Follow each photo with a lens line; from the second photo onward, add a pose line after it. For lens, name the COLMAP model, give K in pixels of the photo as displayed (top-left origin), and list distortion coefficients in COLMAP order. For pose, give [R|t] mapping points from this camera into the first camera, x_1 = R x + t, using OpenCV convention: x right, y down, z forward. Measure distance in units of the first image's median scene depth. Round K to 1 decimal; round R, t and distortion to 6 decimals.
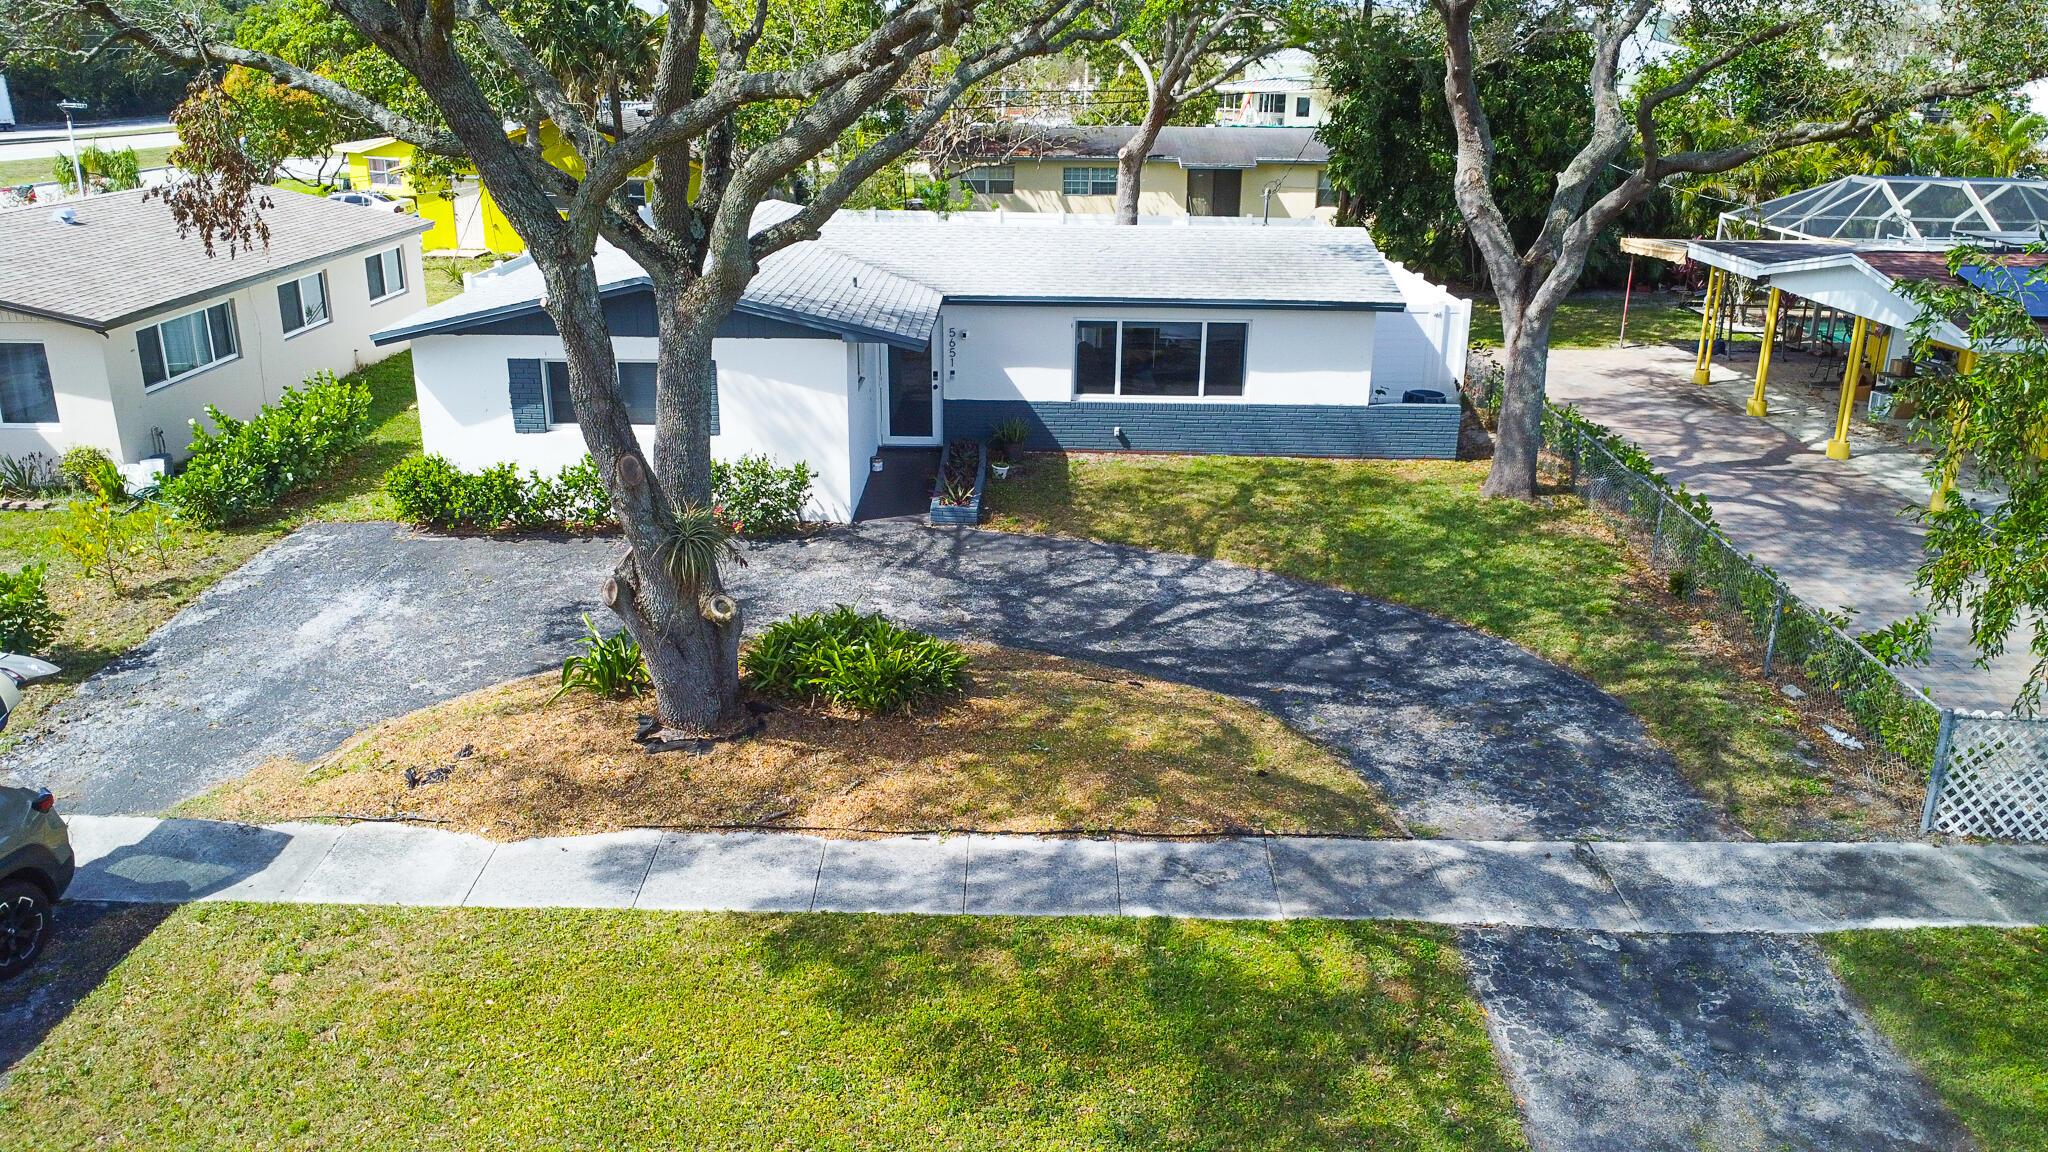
lens RADIAL K [[1480.0, 0, 1014.8], [0, 1480.0, 575.0], [0, 0, 1]] dist [-0.022283, -0.023938]
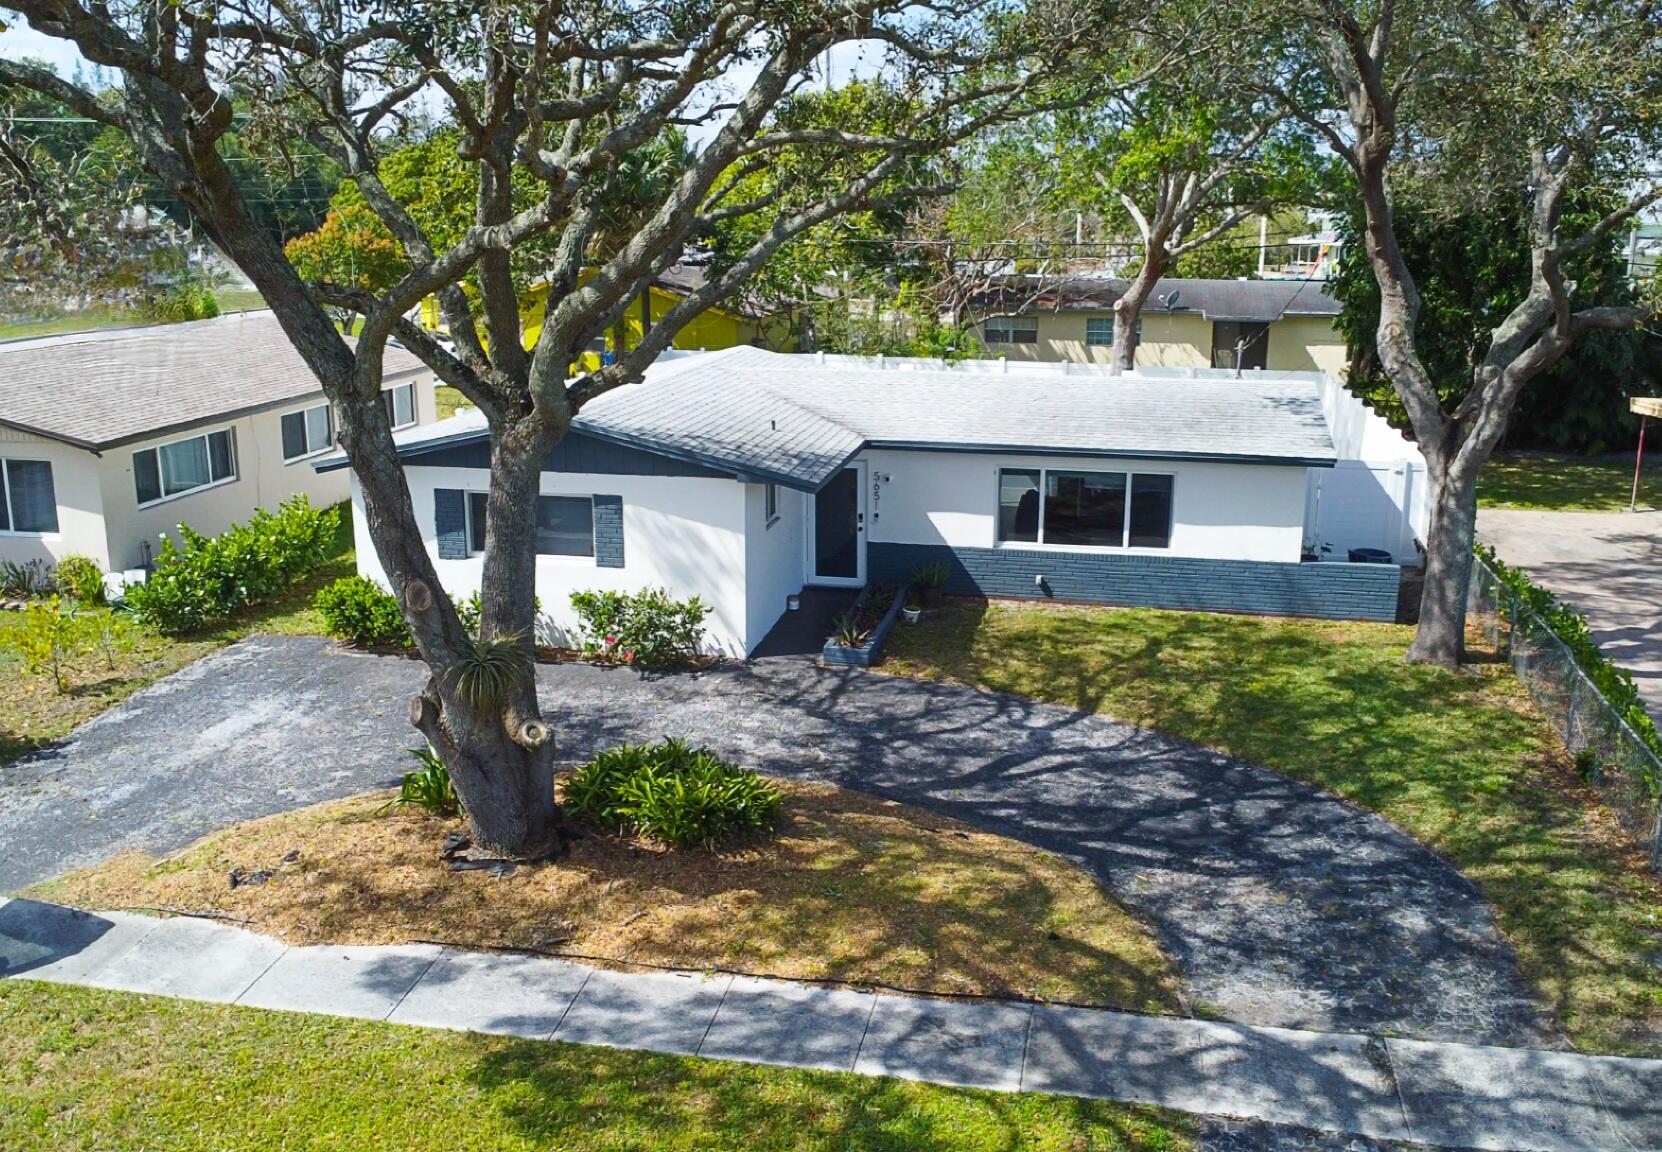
lens RADIAL K [[1480.8, 0, 871.1], [0, 1480.8, 578.0], [0, 0, 1]] dist [-0.018092, -0.023990]
pose [[0.986755, 0.037873, -0.157735, 0.148370], [-0.052559, 0.994554, -0.089998, -0.003556], [0.153467, 0.097097, 0.983372, 0.008533]]
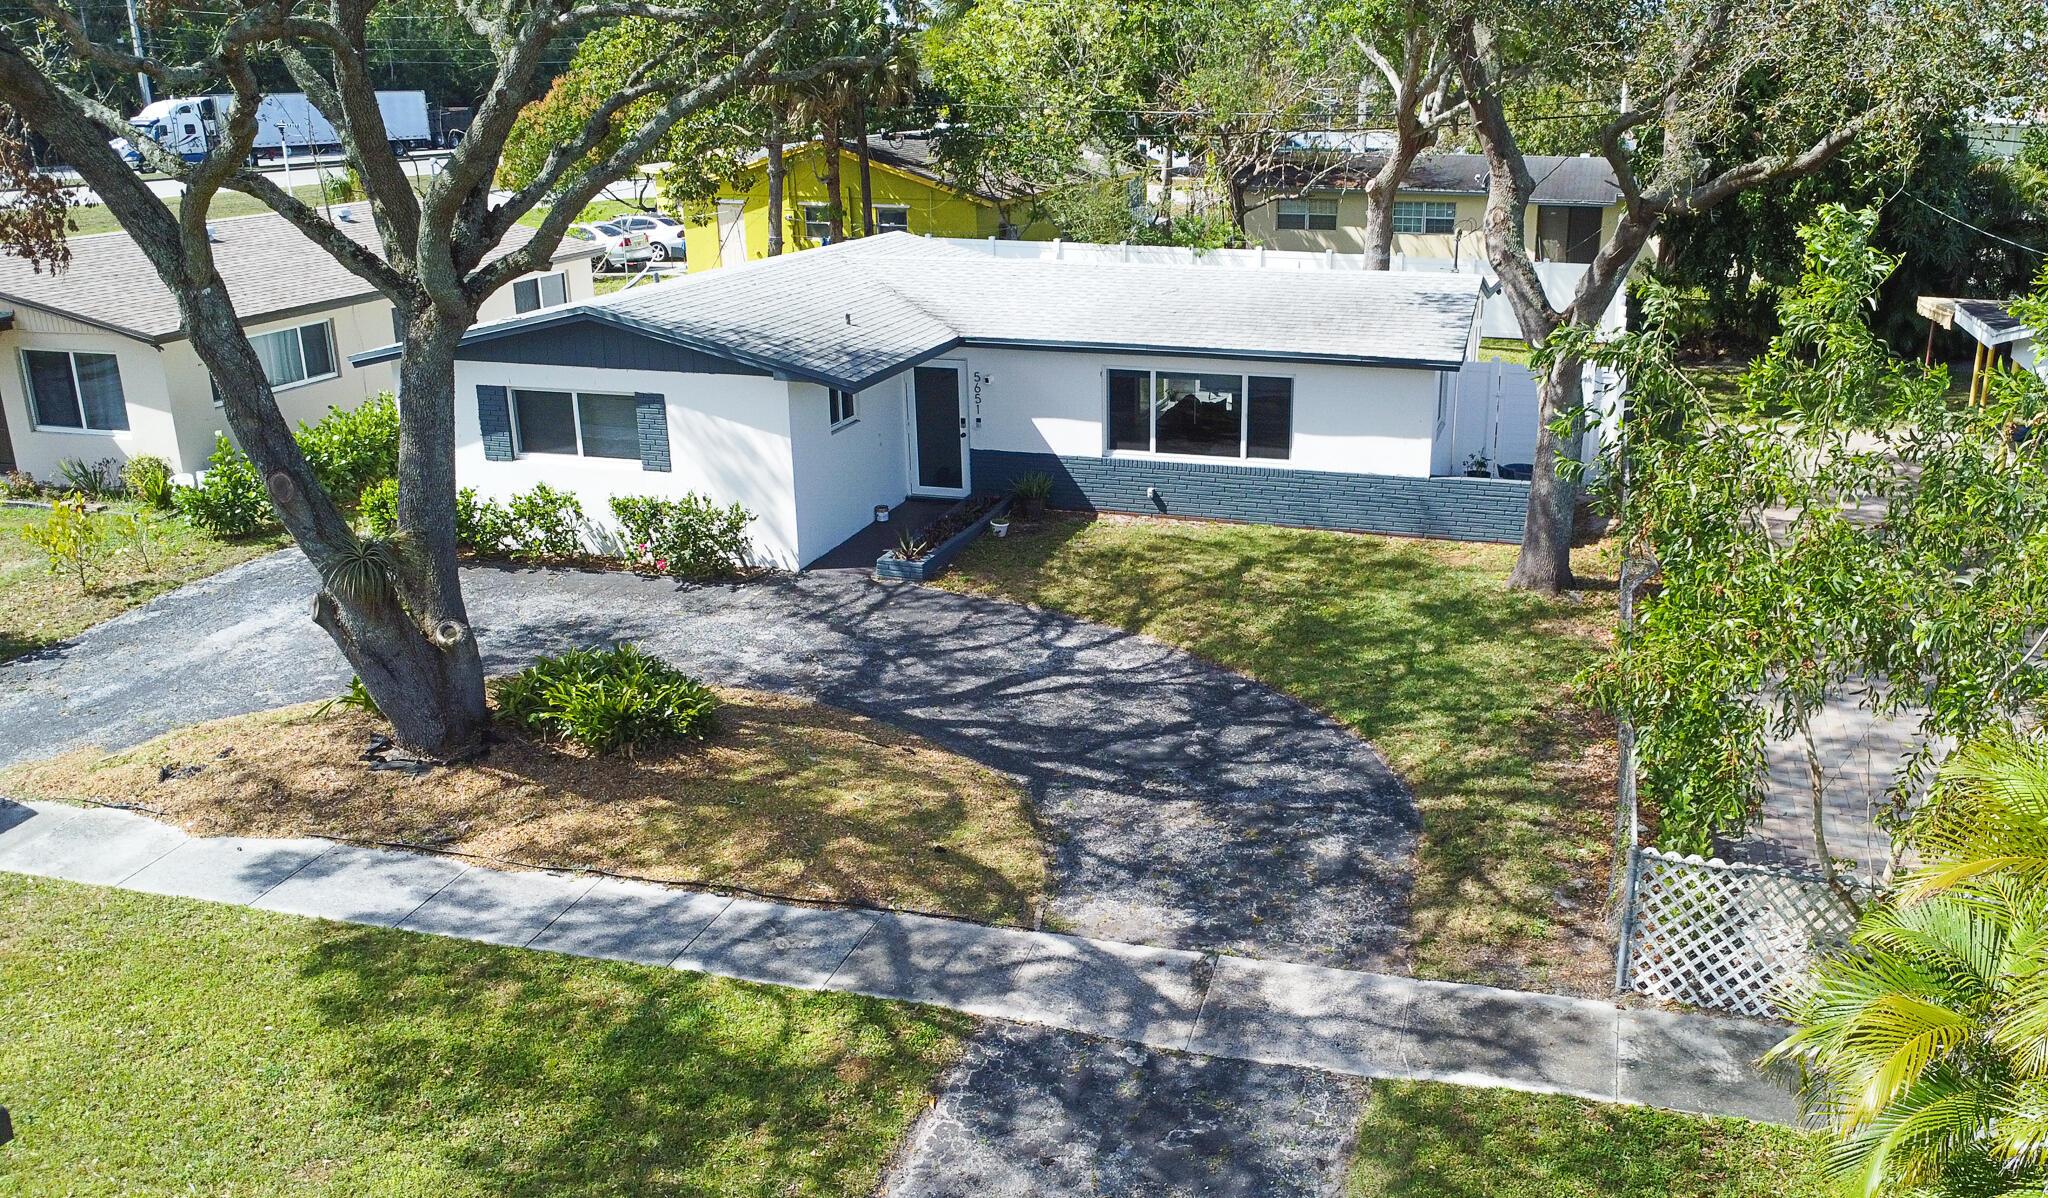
lens RADIAL K [[1712.1, 0, 1185.0], [0, 1712.1, 654.7], [0, 0, 1]] dist [-0.036521, -0.006974]
pose [[0.974107, 0.071901, -0.214351, 0.414871], [-0.073557, 0.997291, 0.000251, -0.000343], [0.213788, 0.015523, 0.976757, -0.018558]]
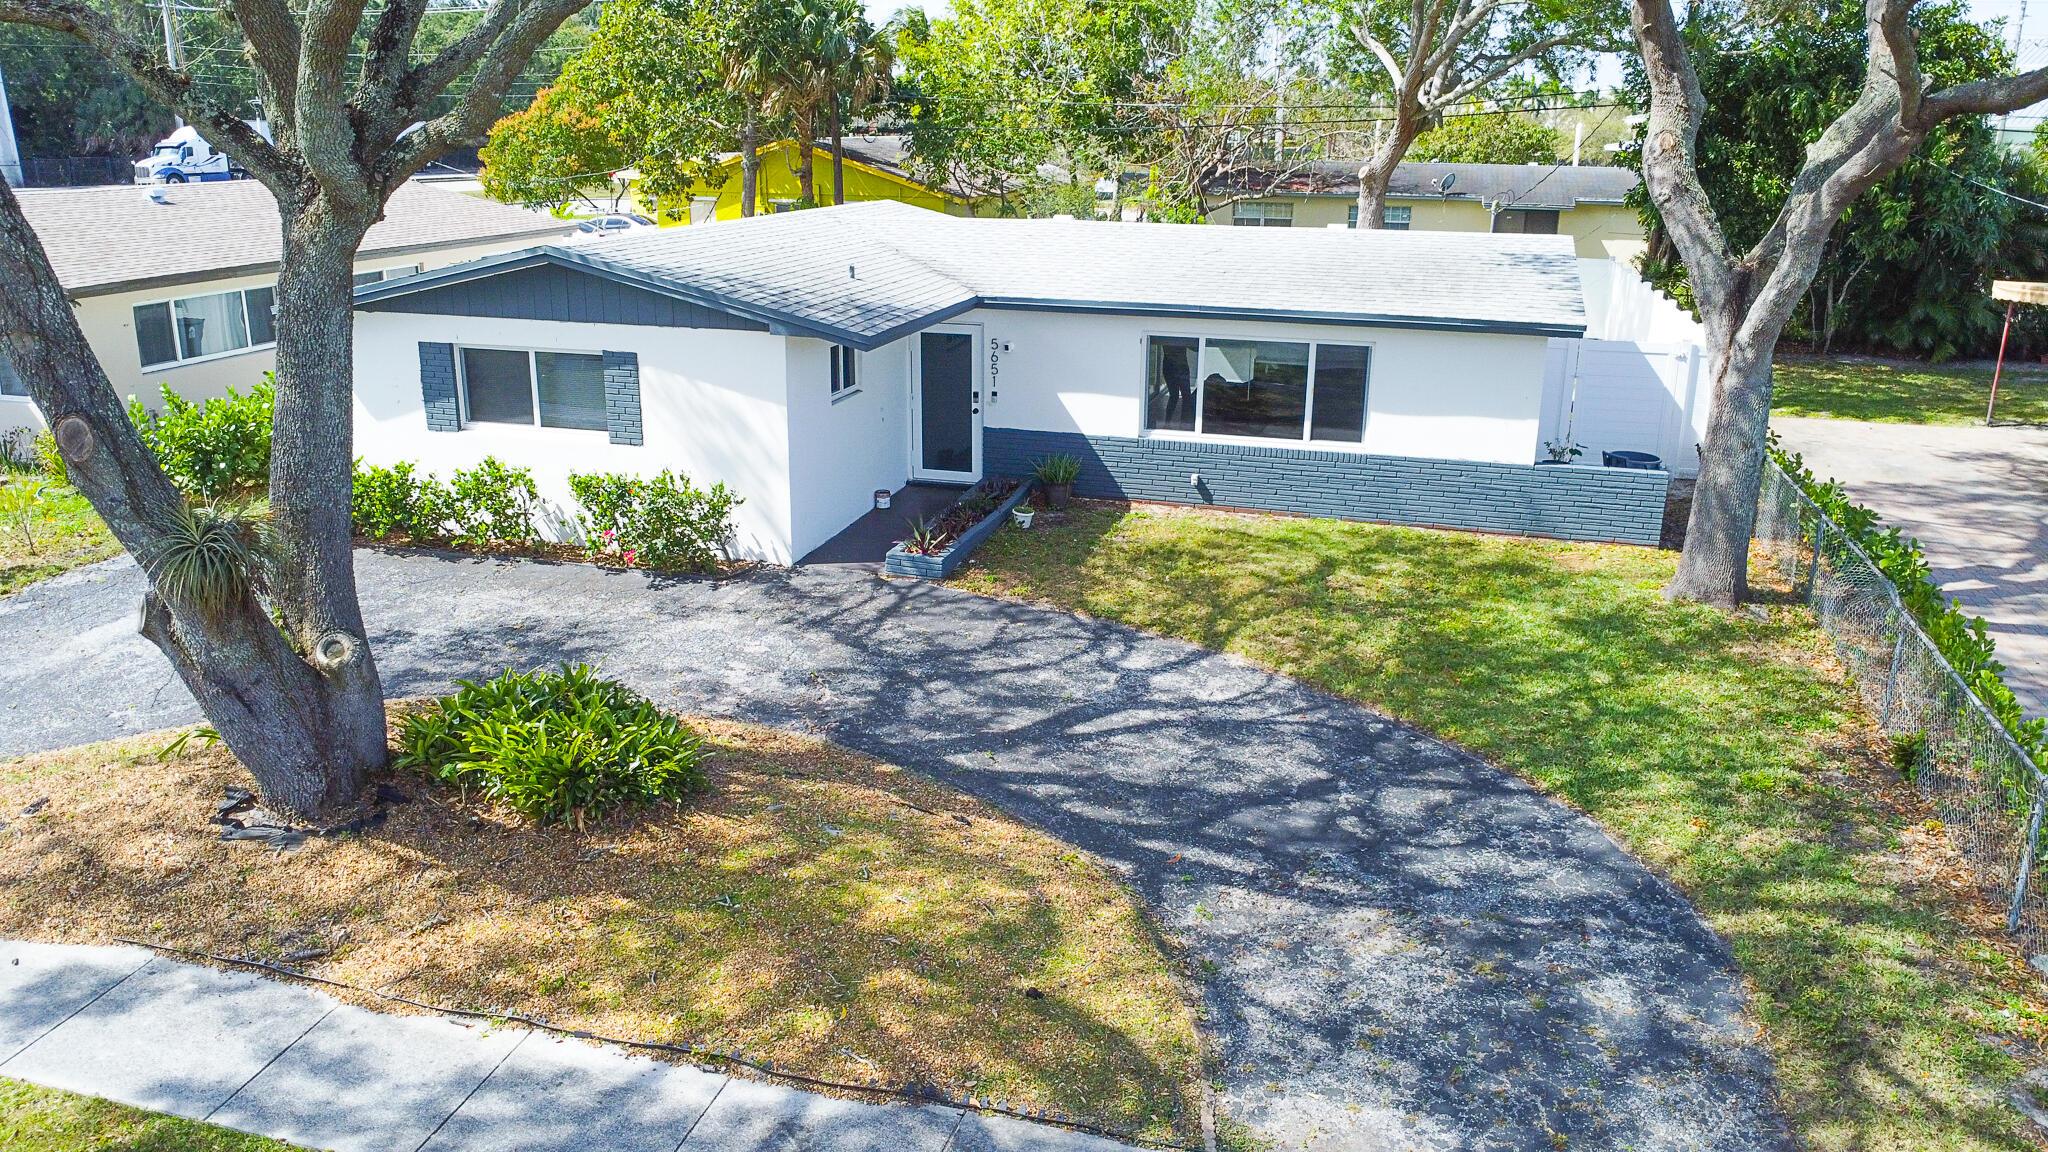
lens RADIAL K [[1480.6, 0, 1024.0], [0, 1480.6, 576.0], [0, 0, 1]] dist [-0.036455, -0.000813]
pose [[0.965012, 0.077758, -0.250411, 0.234123], [-0.089361, 0.995374, -0.035283, -0.014678], [0.246509, 0.056426, 0.967497, 0.296691]]
